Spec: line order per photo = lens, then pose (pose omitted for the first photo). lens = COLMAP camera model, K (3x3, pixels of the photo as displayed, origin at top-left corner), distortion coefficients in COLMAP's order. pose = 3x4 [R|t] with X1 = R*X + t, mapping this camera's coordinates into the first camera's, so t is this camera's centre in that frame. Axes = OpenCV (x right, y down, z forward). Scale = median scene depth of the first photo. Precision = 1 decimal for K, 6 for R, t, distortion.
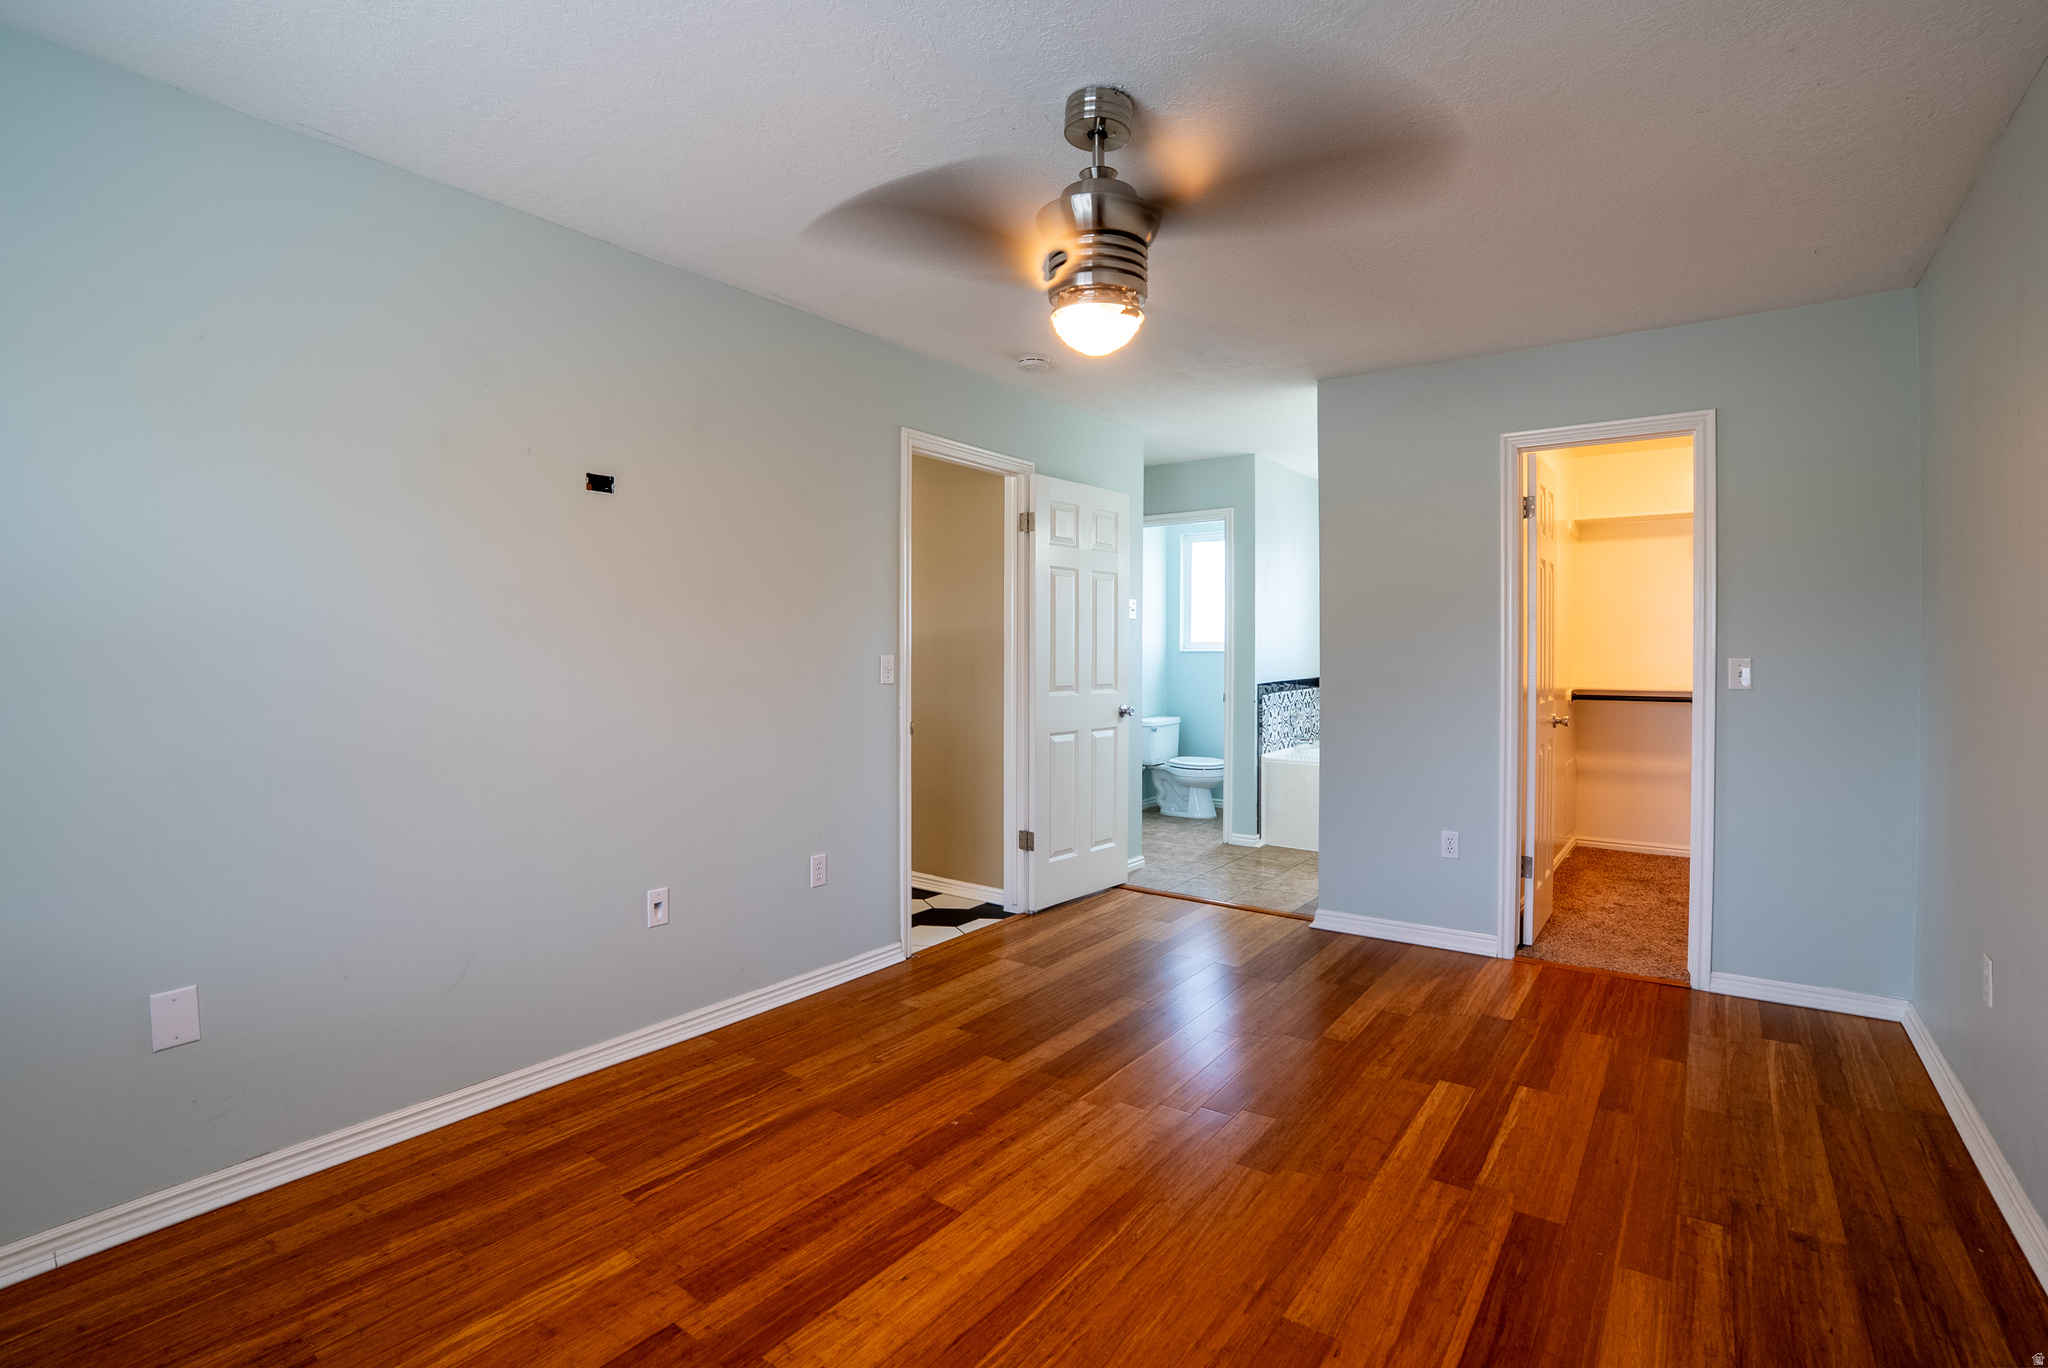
lens RADIAL K [[991.9, 0, 1024.0], [0, 991.9, 684.0], [0, 0, 1]] dist [-0.041144, 0.000643]
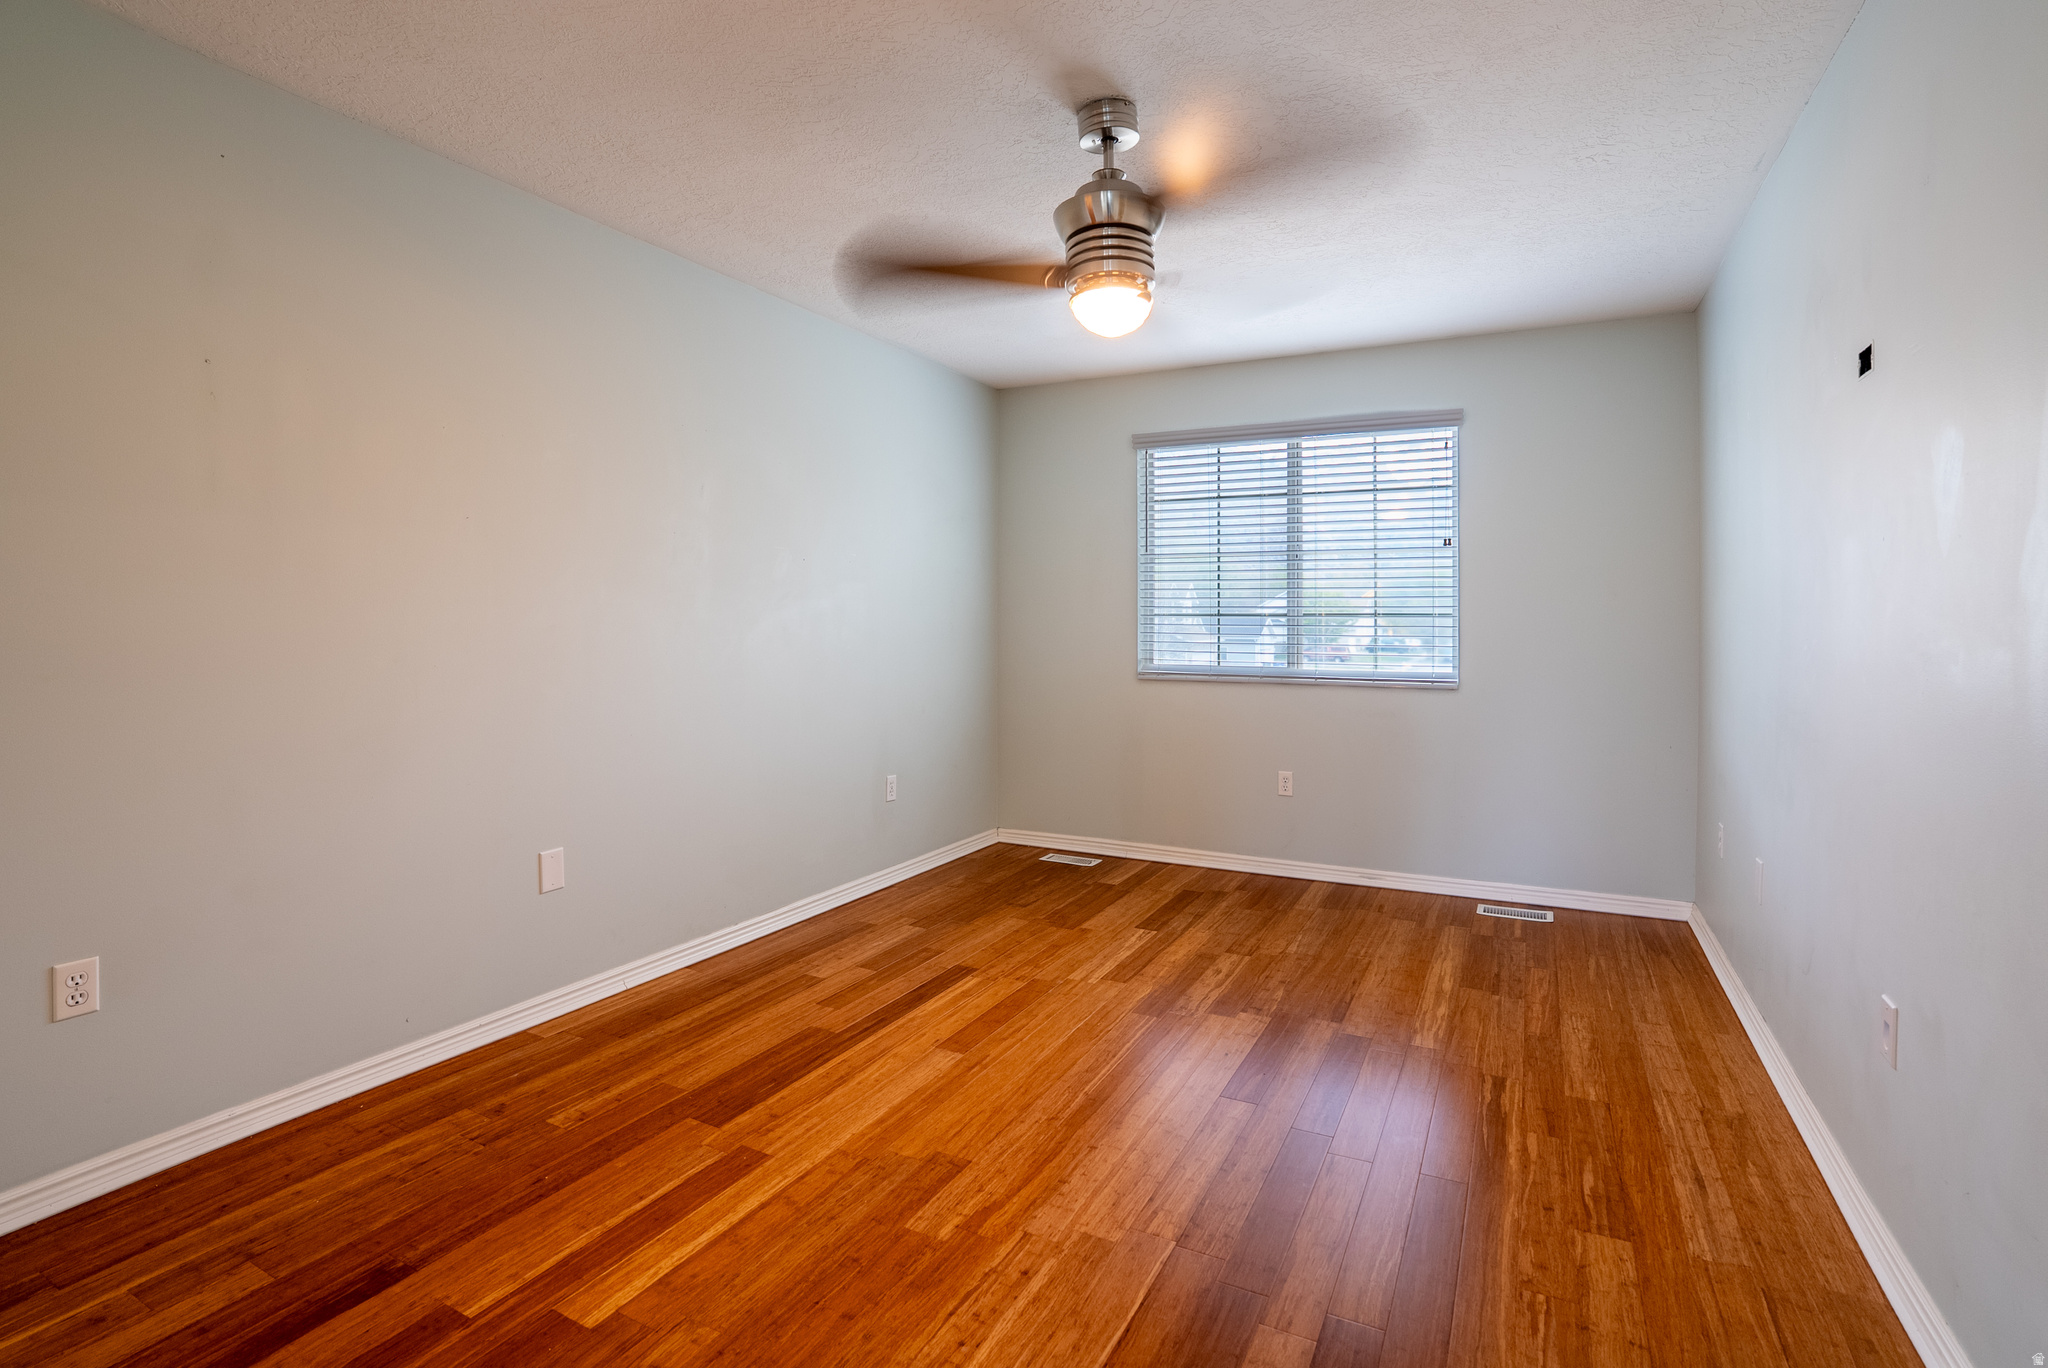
lens RADIAL K [[991.9, 0, 1024.0], [0, 991.9, 684.0], [0, 0, 1]] dist [-0.041144, 0.000643]
pose [[-0.990111, 0.002889, -0.140254, 0.302320], [-0.010521, 0.995443, 0.094773, -0.044487], [0.139889, 0.095311, -0.985569, 1.914002]]
